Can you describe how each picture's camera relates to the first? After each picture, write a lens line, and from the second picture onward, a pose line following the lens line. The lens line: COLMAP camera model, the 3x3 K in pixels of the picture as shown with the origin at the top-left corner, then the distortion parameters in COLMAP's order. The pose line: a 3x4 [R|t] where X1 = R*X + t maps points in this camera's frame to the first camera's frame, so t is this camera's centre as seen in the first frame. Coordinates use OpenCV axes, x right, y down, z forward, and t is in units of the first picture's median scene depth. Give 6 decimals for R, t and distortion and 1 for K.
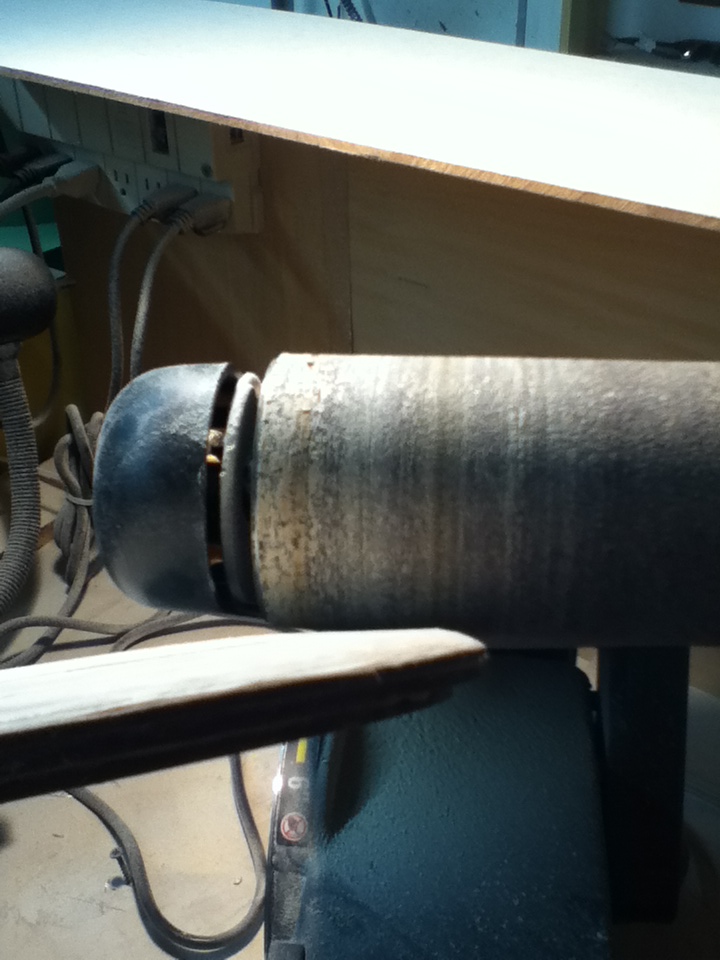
lens RADIAL K [[1149.8, 0, 369.1], [0, 1149.8, 479.6], [0, 0, 1]] dist [0.025931, 0.000000]
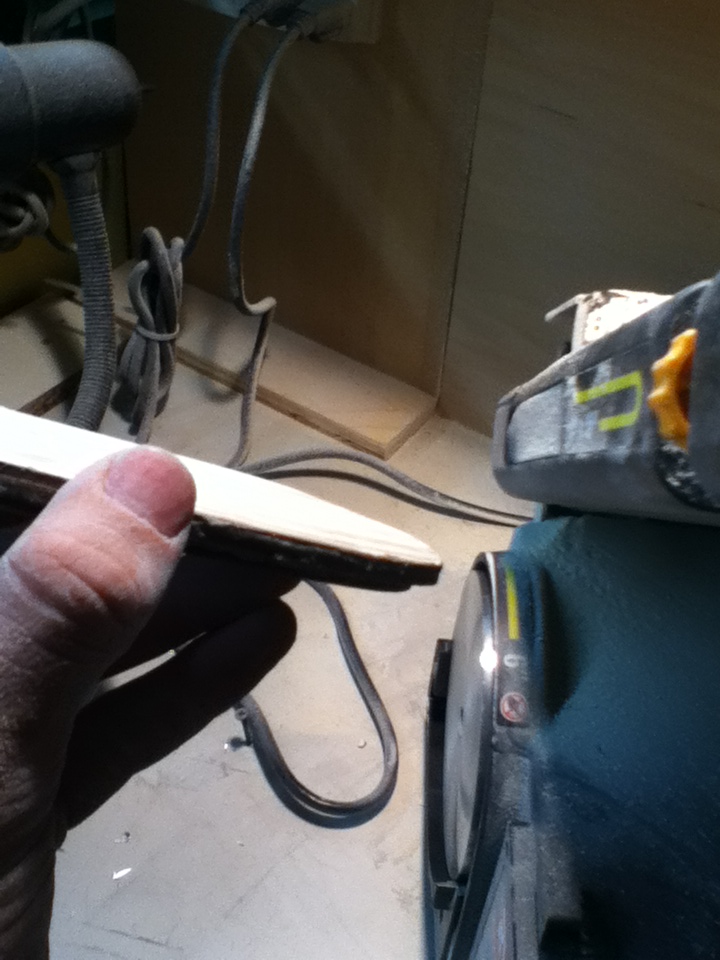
lens RADIAL K [[1149.8, 0, 366.0], [0, 1149.8, 472.9], [0, 0, 1]] dist [0.025931, 0.000000]
pose [[0.995032, 0.037450, 0.092246, -0.213092], [-0.049789, 0.989550, 0.135322, -0.006306], [-0.086214, -0.139243, 0.986498, 0.085281]]
